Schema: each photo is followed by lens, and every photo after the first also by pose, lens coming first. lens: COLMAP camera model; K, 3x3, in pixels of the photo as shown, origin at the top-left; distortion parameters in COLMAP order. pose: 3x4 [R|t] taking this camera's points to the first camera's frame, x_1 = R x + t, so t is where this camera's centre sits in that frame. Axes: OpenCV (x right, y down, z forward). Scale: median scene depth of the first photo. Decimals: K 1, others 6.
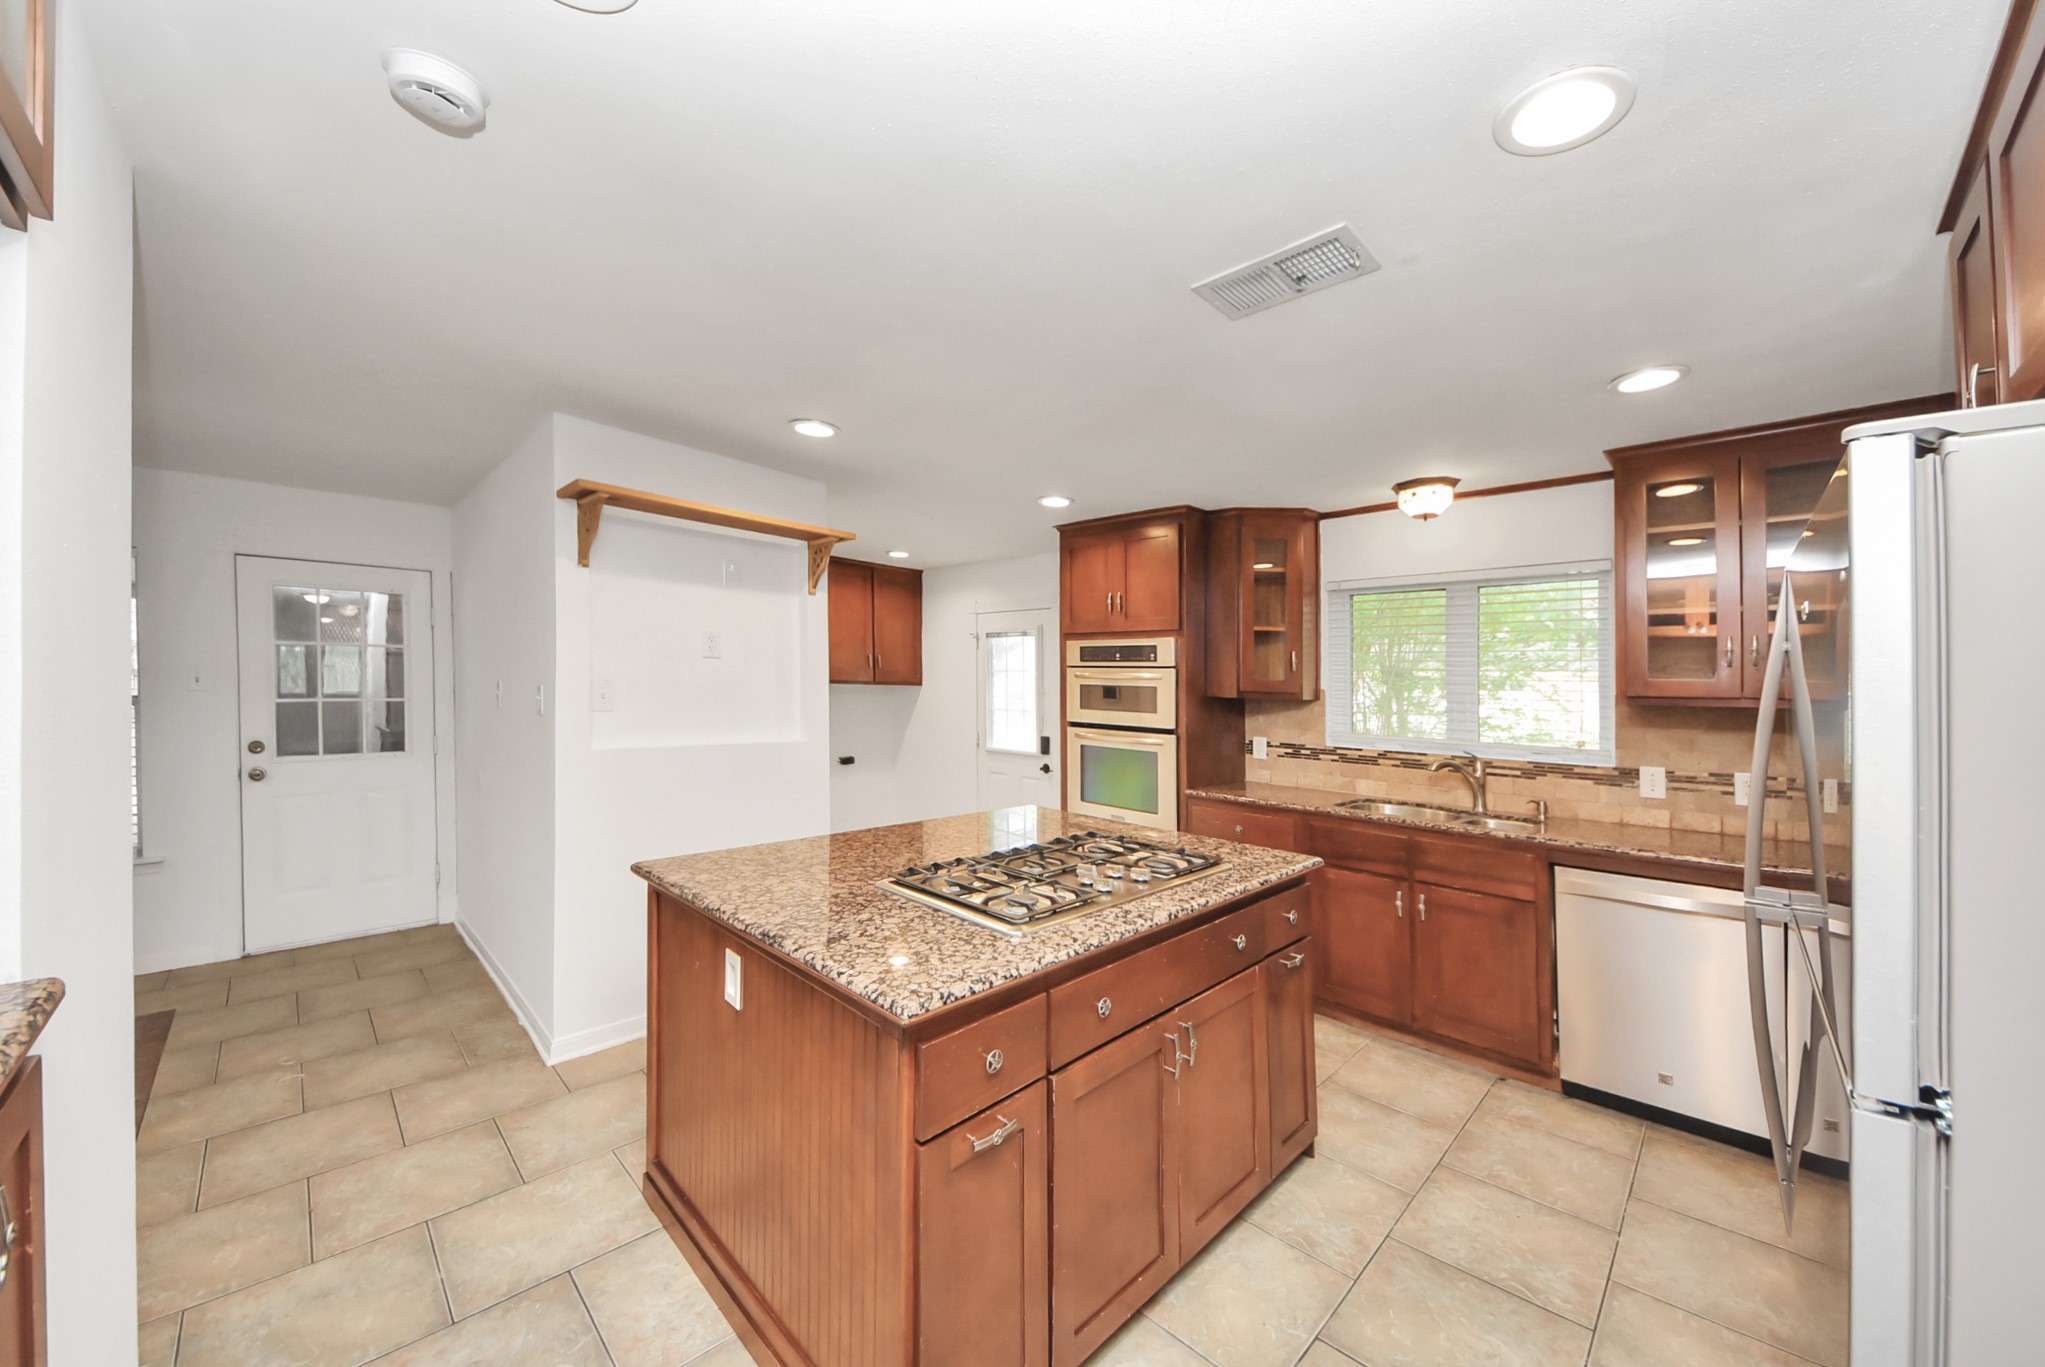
lens RADIAL K [[734.2, 0, 1026.9], [0, 734.2, 679.6], [0, 0, 1]] dist [0.031985, -0.019828]
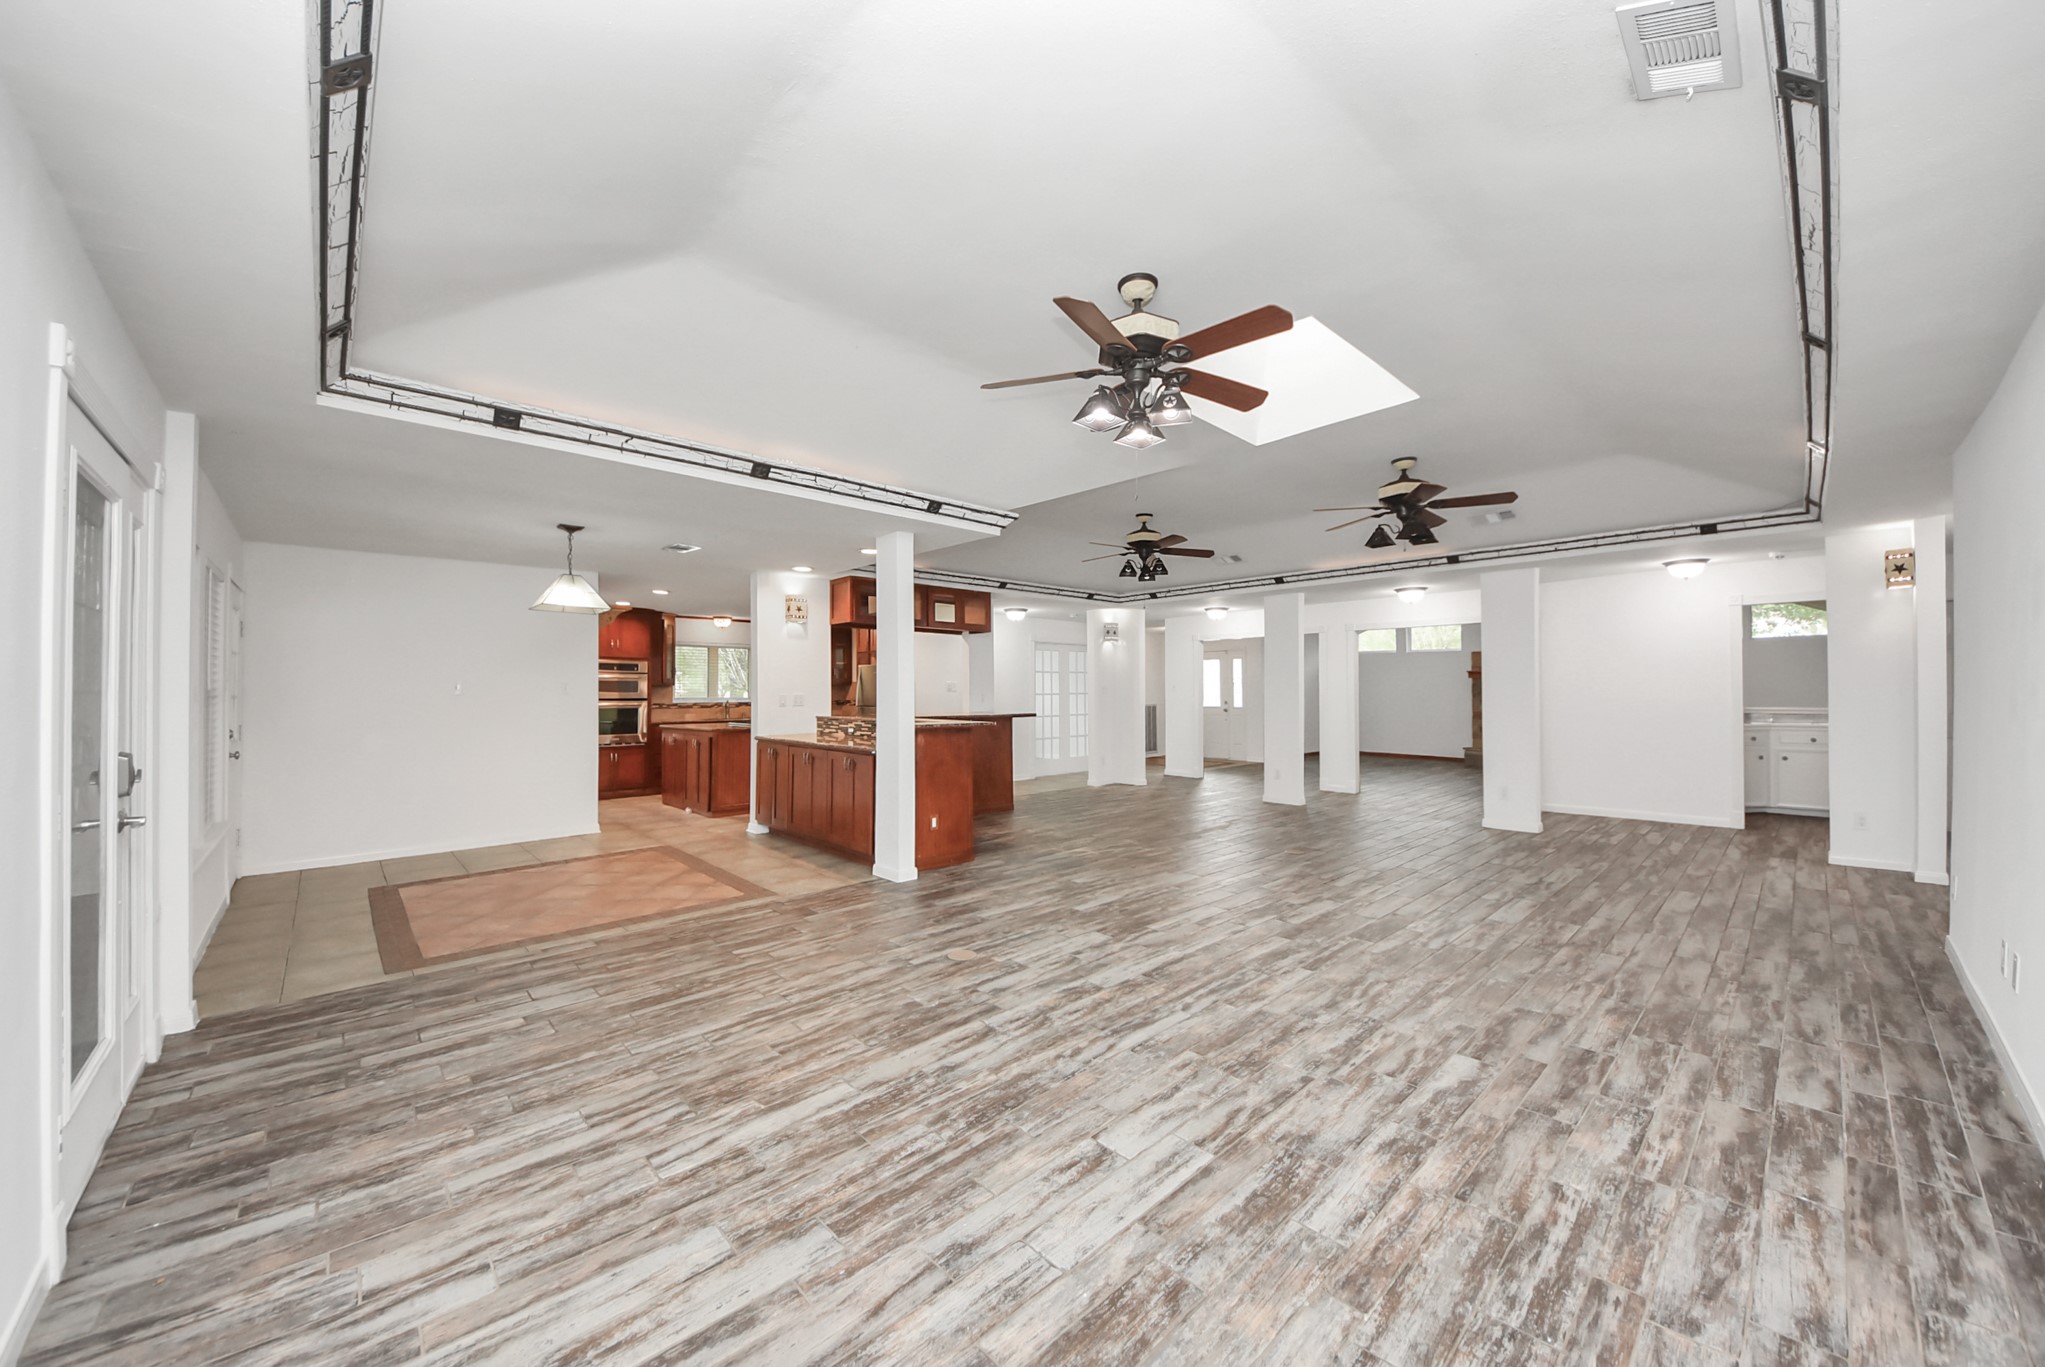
lens RADIAL K [[734.2, 0, 1026.9], [0, 734.2, 679.6], [0, 0, 1]] dist [0.031985, -0.019828]
pose [[0.036254, -0.000676, 0.999342, -2.305515], [-0.001330, 0.999999, 0.000724, 0.000577], [-0.999342, -0.001355, 0.036253, -0.387848]]
